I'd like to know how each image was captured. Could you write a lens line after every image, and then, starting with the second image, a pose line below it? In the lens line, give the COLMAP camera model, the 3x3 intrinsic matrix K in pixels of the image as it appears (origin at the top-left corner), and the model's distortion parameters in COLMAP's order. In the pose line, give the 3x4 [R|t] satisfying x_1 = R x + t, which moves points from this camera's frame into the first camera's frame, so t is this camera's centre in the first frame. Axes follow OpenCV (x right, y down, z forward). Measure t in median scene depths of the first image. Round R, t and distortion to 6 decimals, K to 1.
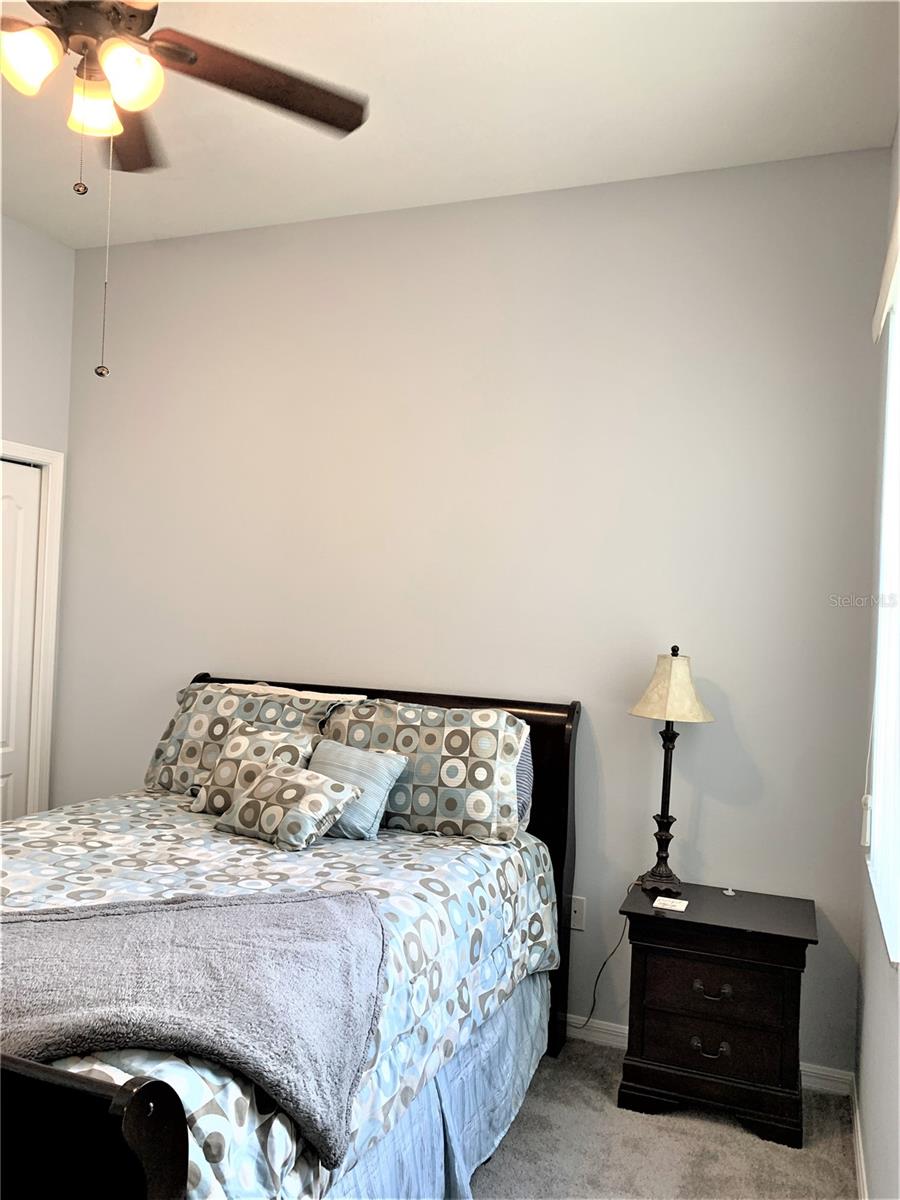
lens RADIAL K [[929.8, 0, 446.0], [0, 929.8, 591.3], [0, 0, 1]] dist [0.058387, -0.069335]
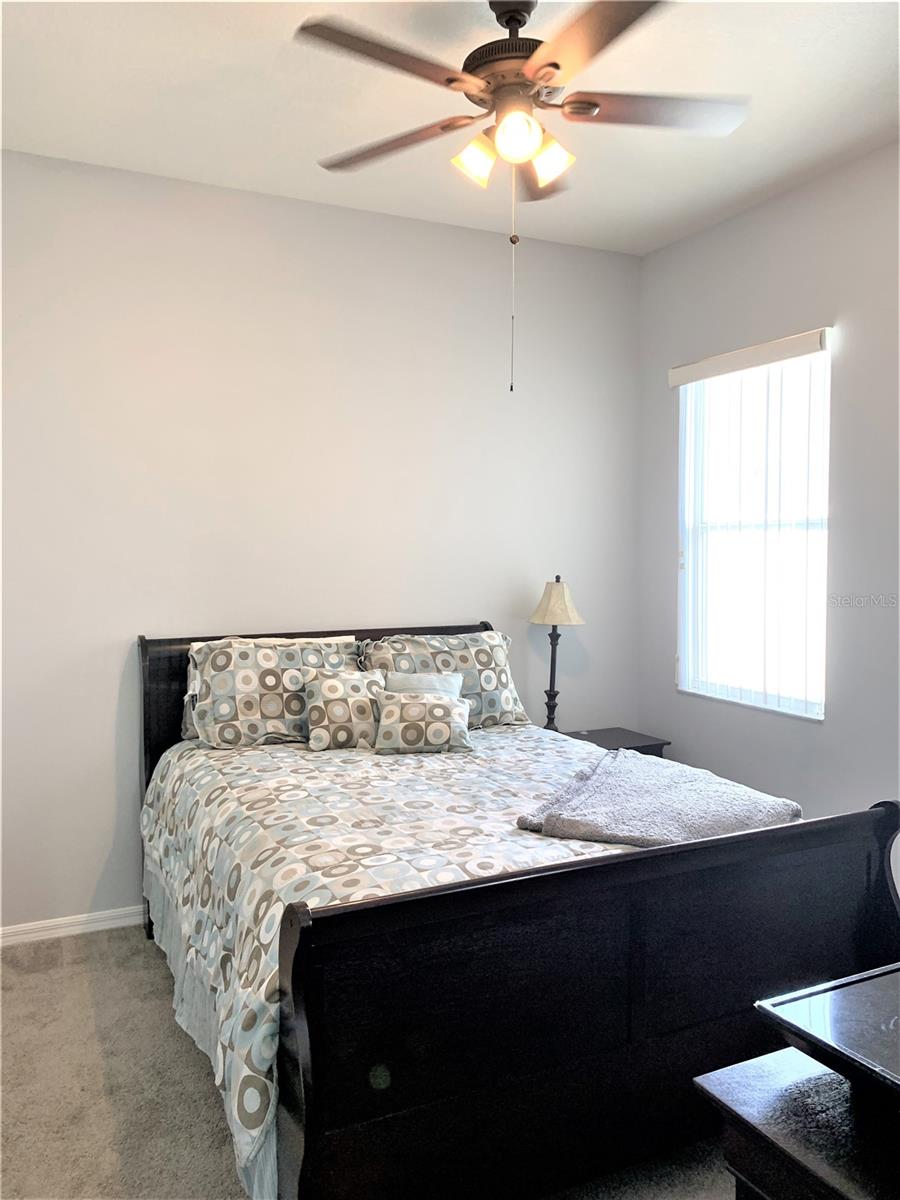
lens RADIAL K [[929.8, 0, 446.0], [0, 929.8, 591.3], [0, 0, 1]] dist [0.058387, -0.069335]
pose [[0.687236, -0.077659, 0.722272, -0.936327], [0.020407, 0.995941, 0.087666, -0.048748], [-0.726148, -0.045508, 0.686031, 0.123859]]
